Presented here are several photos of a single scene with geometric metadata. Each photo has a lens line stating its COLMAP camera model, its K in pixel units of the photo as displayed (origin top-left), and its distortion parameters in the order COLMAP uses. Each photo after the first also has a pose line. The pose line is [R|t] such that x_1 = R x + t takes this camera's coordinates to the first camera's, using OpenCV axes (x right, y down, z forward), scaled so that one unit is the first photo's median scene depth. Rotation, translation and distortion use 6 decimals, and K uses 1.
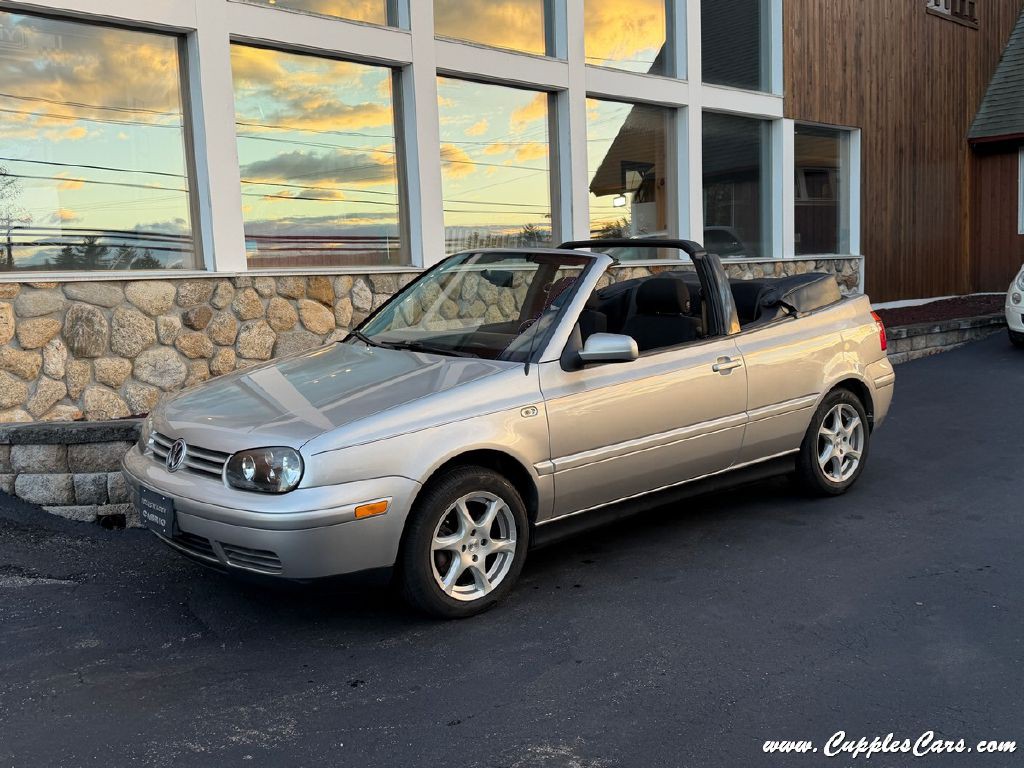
lens RADIAL K [[1096.5, 0, 516.9], [0, 1096.5, 363.8], [0, 0, 1]] dist [0.171983, -0.010078]
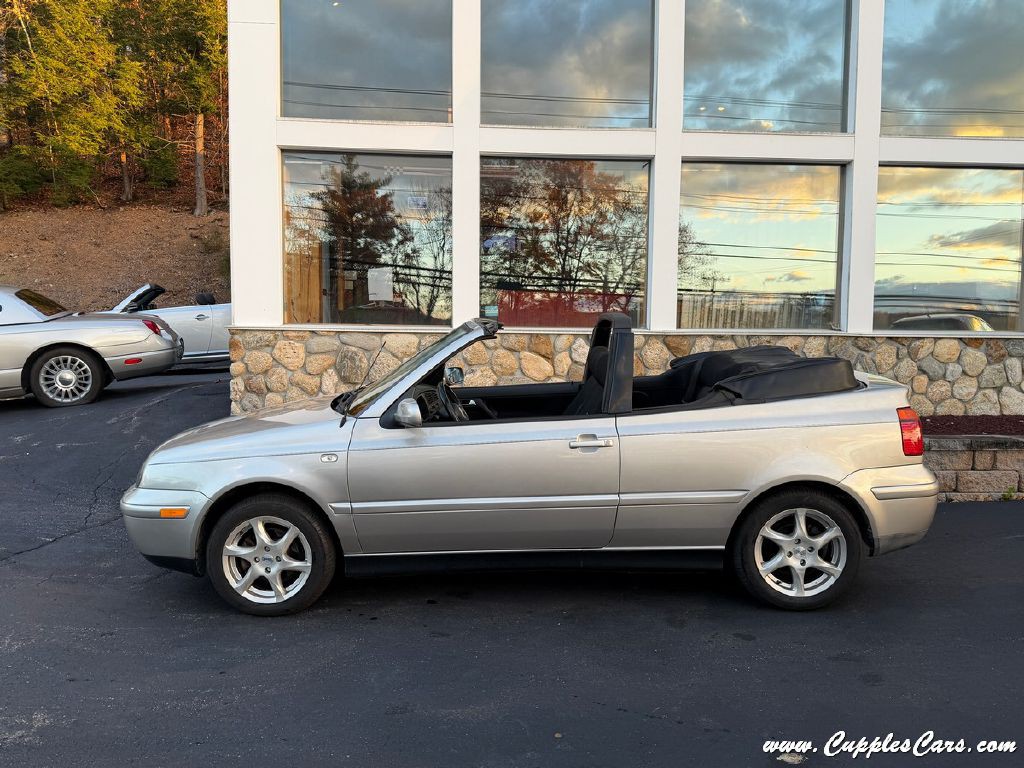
lens RADIAL K [[833.2, 0, 512.0], [0, 833.2, 384.0], [0, 0, 1]] dist [0.065732, -0.001577]
pose [[0.731760, 0.084902, -0.676254, 0.558316], [-0.091803, 0.995447, 0.025638, -0.055771], [0.675352, 0.043321, 0.736222, 0.355193]]
